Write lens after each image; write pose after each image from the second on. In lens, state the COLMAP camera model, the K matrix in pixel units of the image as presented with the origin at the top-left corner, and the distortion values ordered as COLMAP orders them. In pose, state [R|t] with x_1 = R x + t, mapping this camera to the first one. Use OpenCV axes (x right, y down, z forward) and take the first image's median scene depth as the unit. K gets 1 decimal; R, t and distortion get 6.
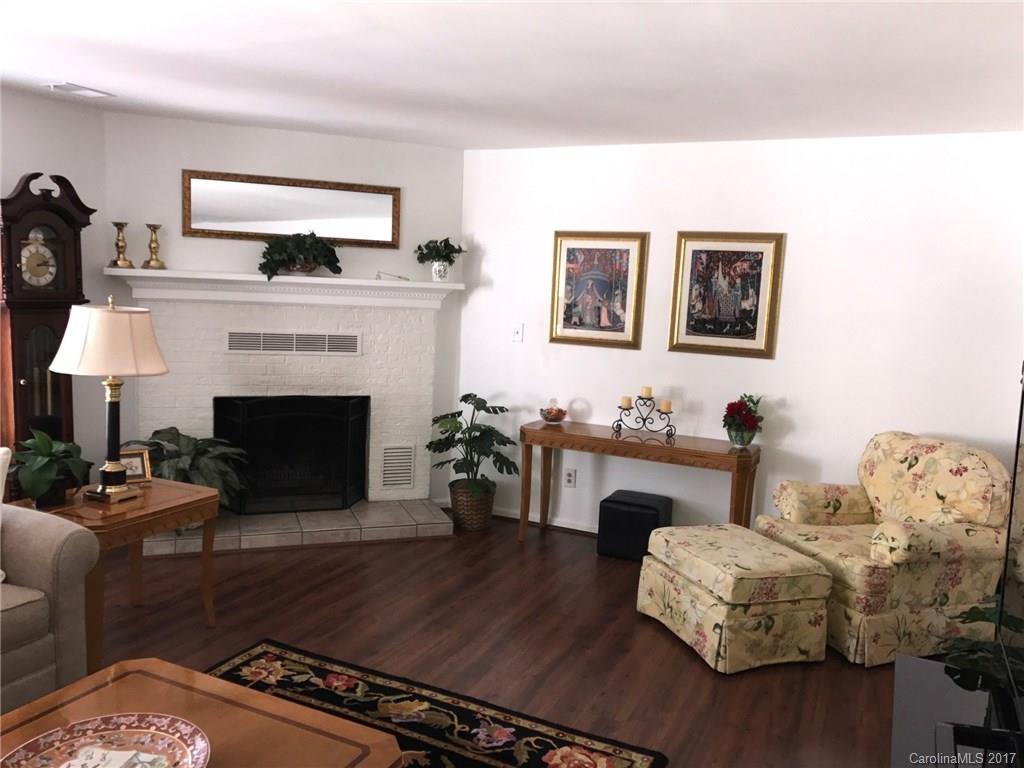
lens RADIAL K [[832.1, 0, 512.9], [0, 832.1, 397.1], [0, 0, 1]] dist [0.062161, -0.098219]
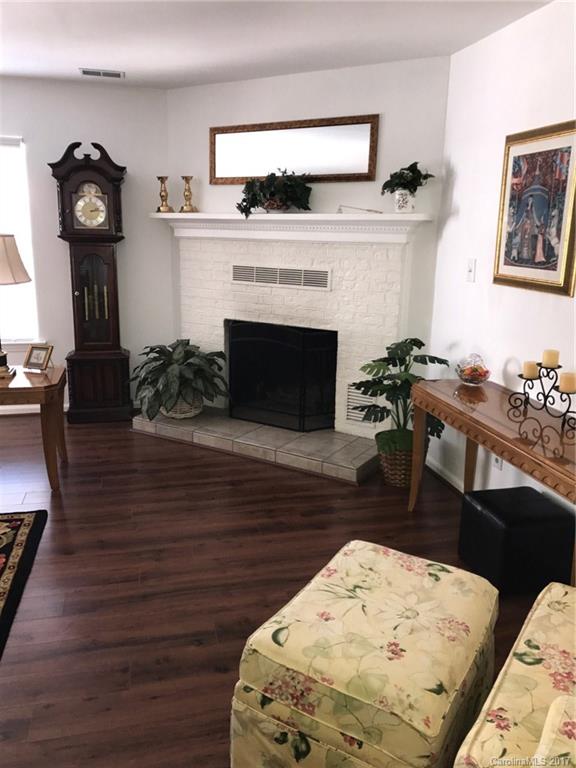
lens RADIAL K [[624.1, 0, 286.8], [0, 624.1, 388.8], [0, 0, 1]] dist [0.062161, -0.098219]
pose [[0.622465, 0.162036, -0.765690, 0.413416], [-0.097934, 0.986770, 0.129206, -0.025885], [0.776496, -0.005440, 0.630099, 0.488481]]
